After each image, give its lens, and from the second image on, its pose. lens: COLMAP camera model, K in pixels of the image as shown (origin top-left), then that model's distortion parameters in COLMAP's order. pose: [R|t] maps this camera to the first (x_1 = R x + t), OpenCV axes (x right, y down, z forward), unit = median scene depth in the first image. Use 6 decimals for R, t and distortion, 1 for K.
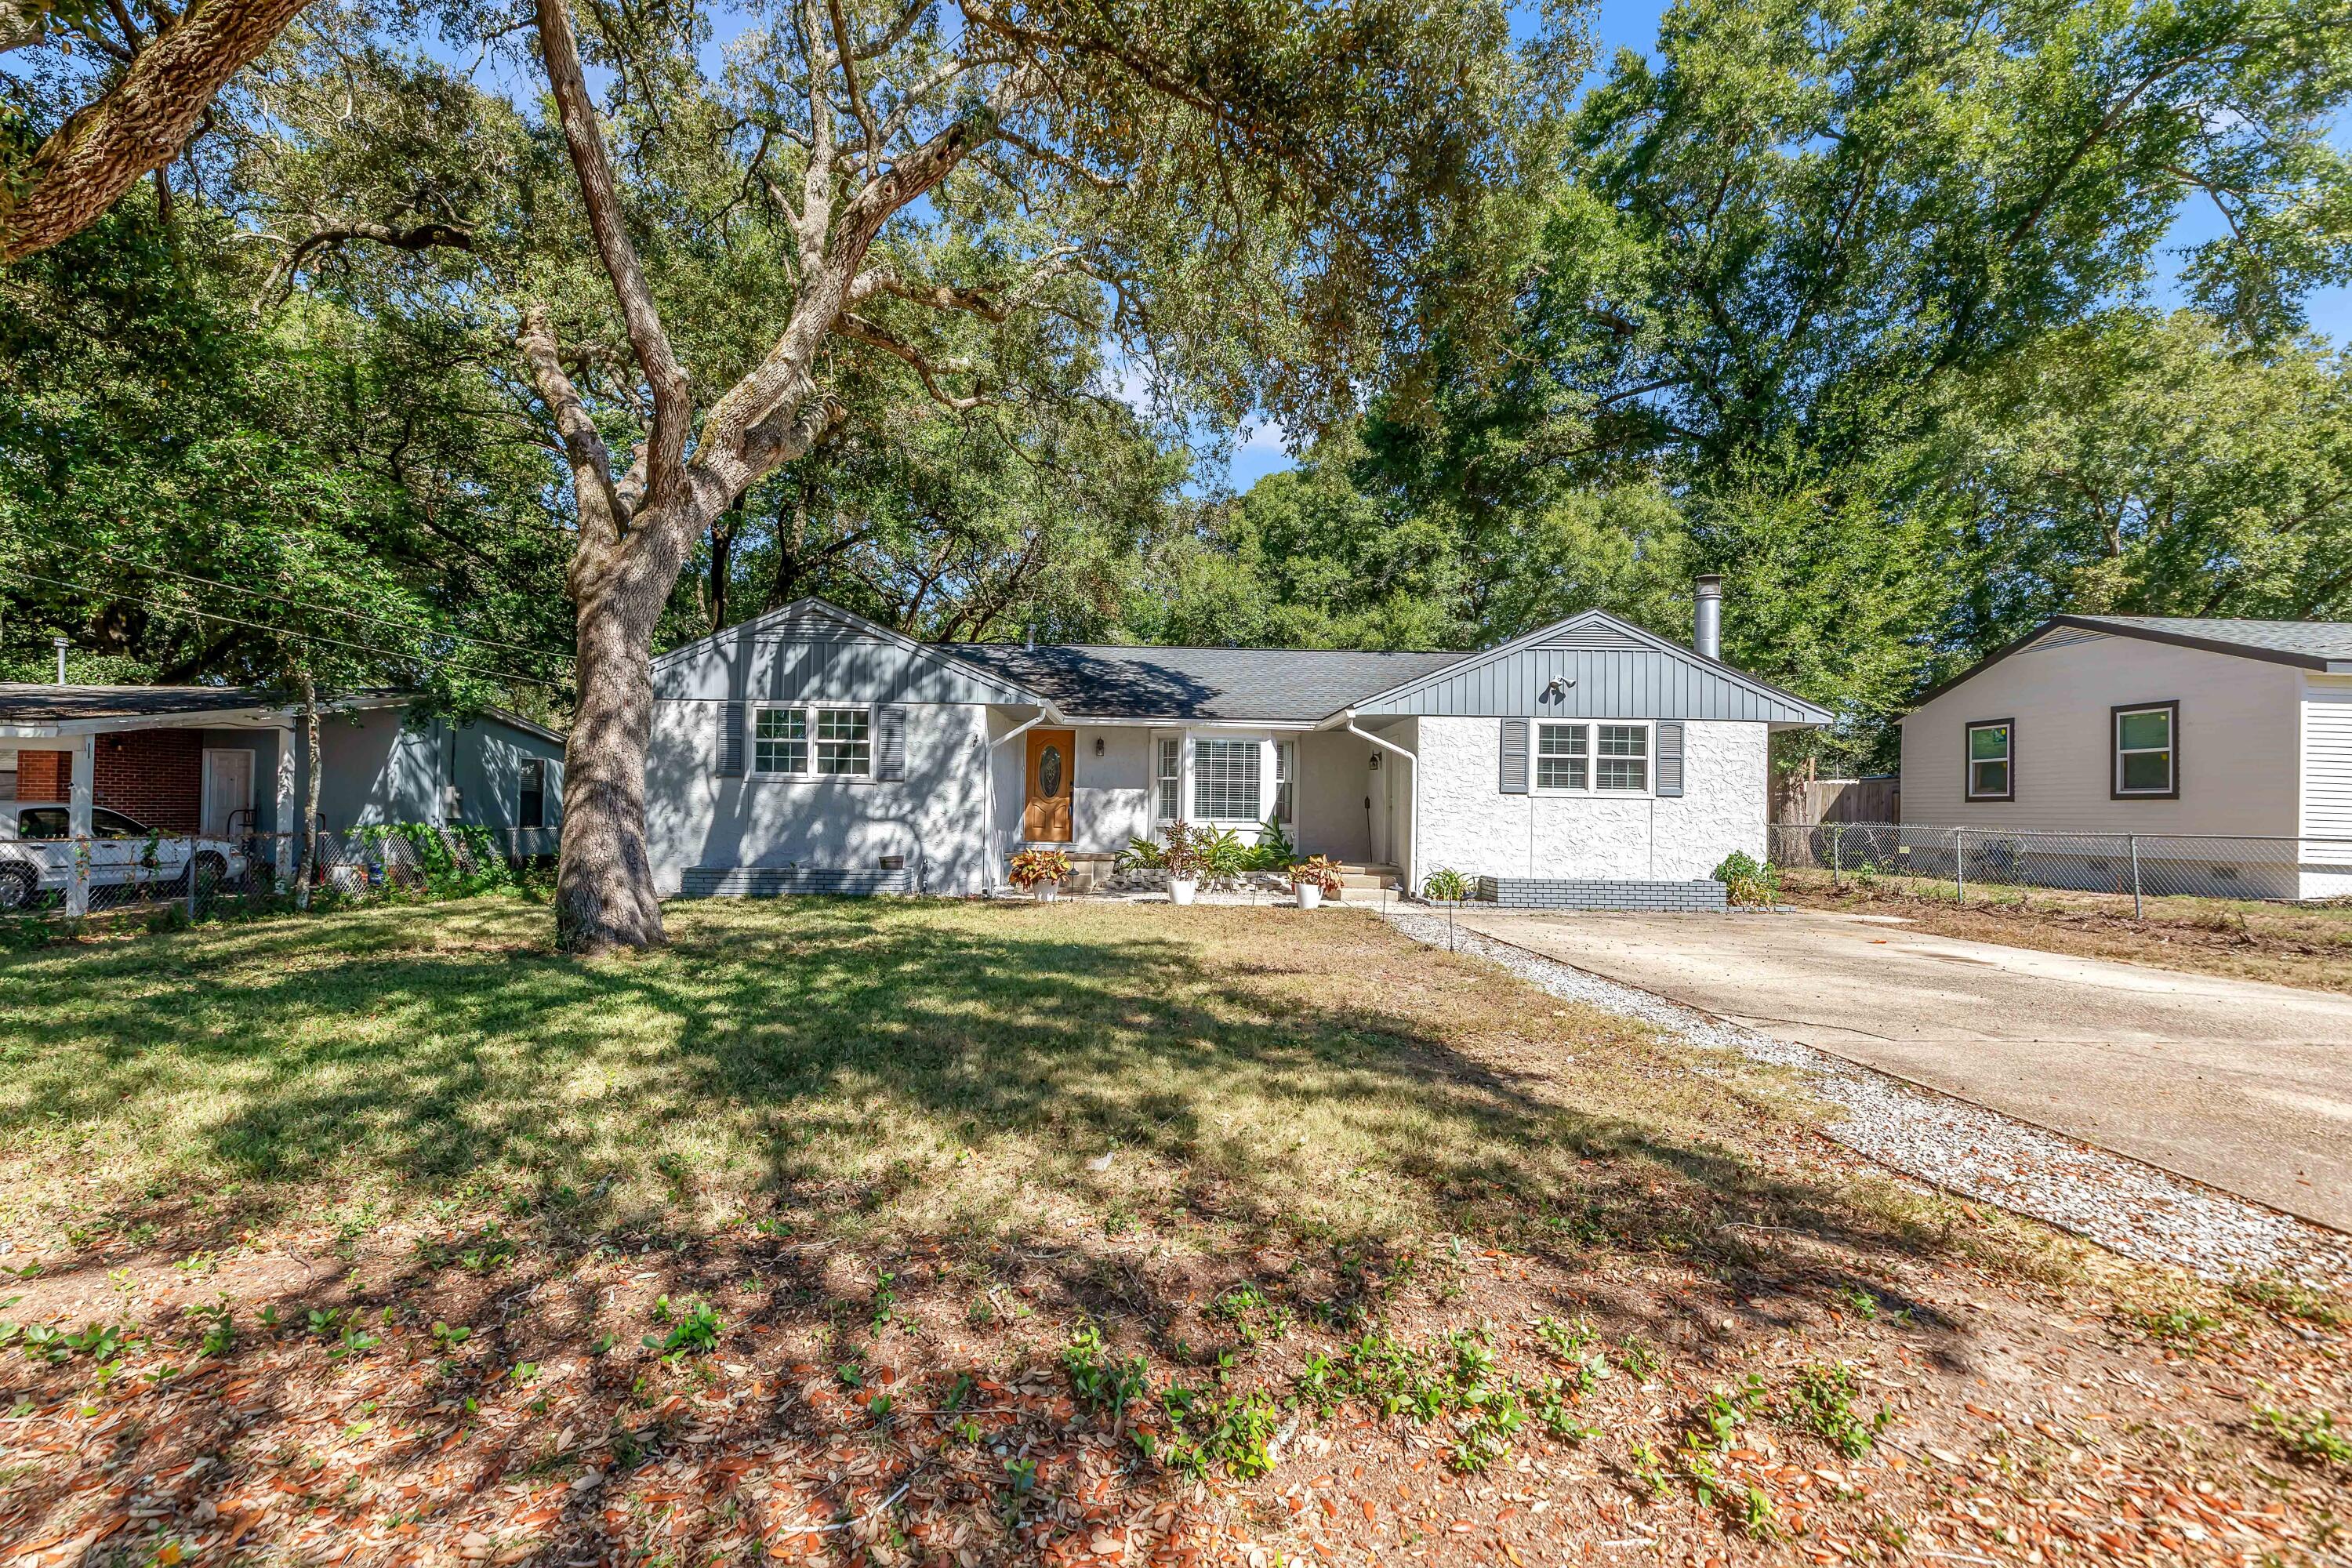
lens RADIAL K [[1076.1, 0, 1176.0], [0, 1076.1, 784.0], [0, 0, 1]] dist [0.003017, 0.000416]
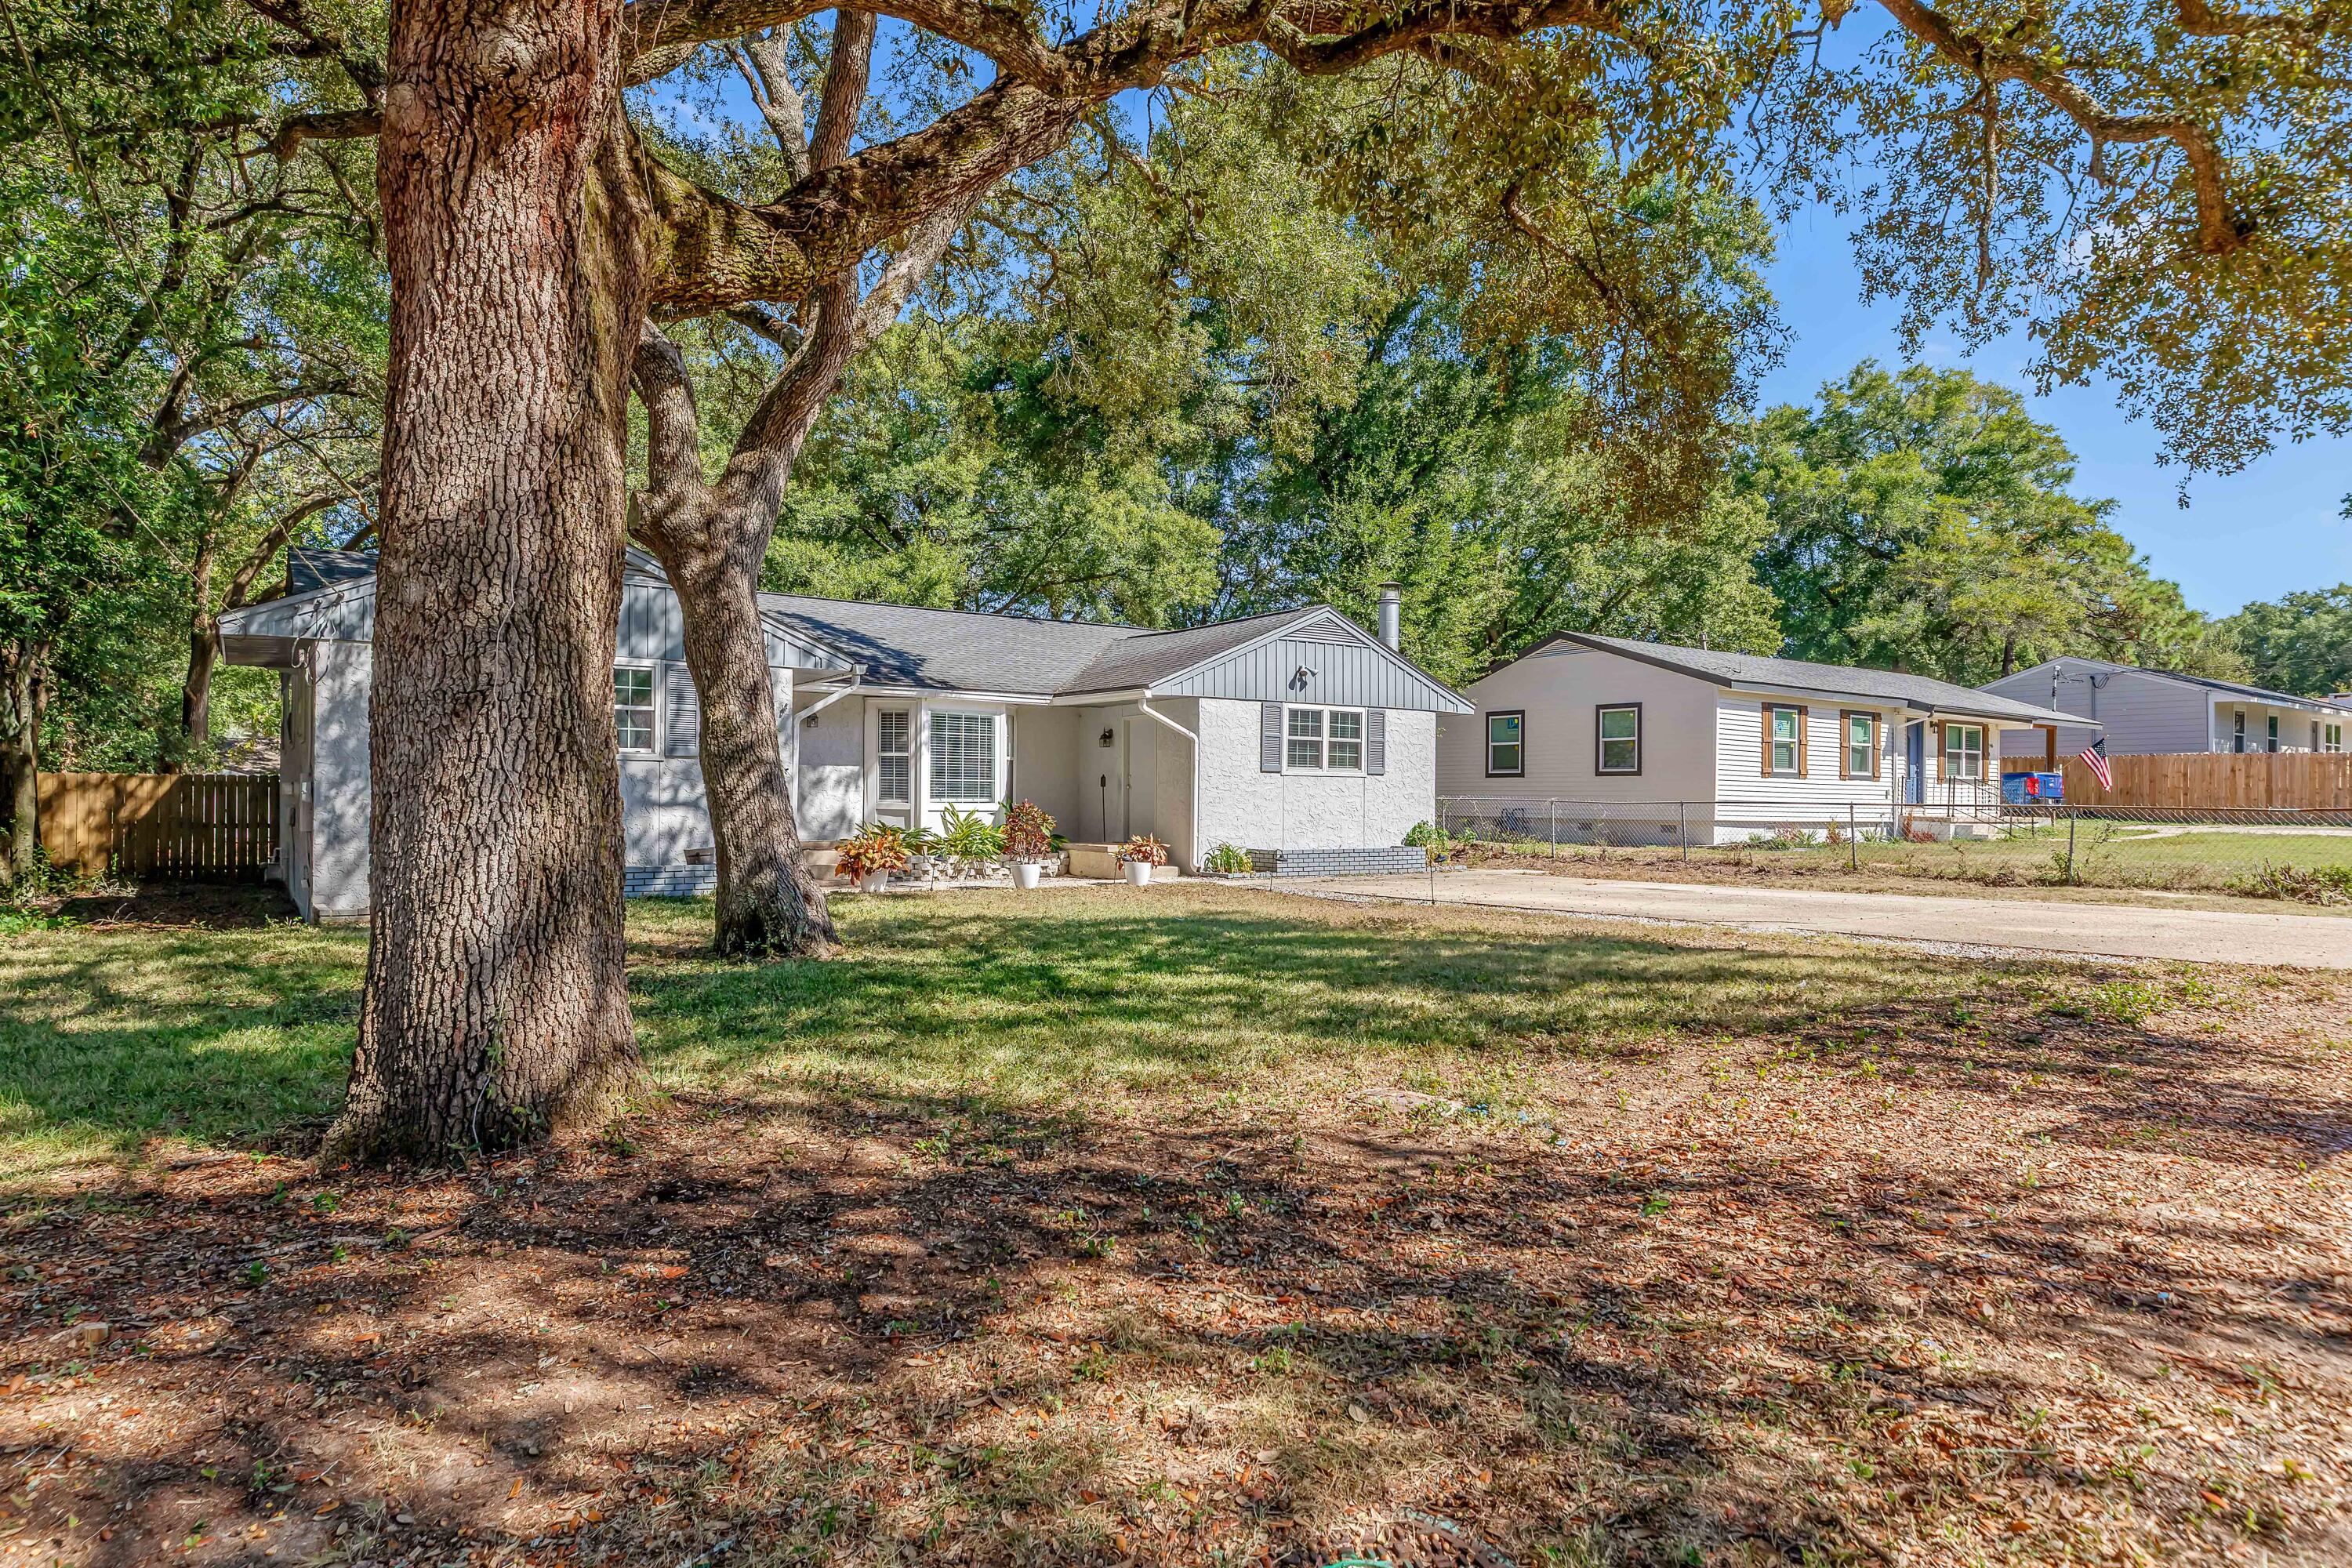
lens RADIAL K [[1401.4, 0, 1176.0], [0, 1401.4, 784.0], [0, 0, 1]] dist [0.037628, -0.000041]
pose [[0.807855, -0.005657, 0.589354, -0.590829], [-0.007488, 0.999775, 0.019860, -0.006319], [-0.589334, -0.020457, 0.807631, -0.085529]]
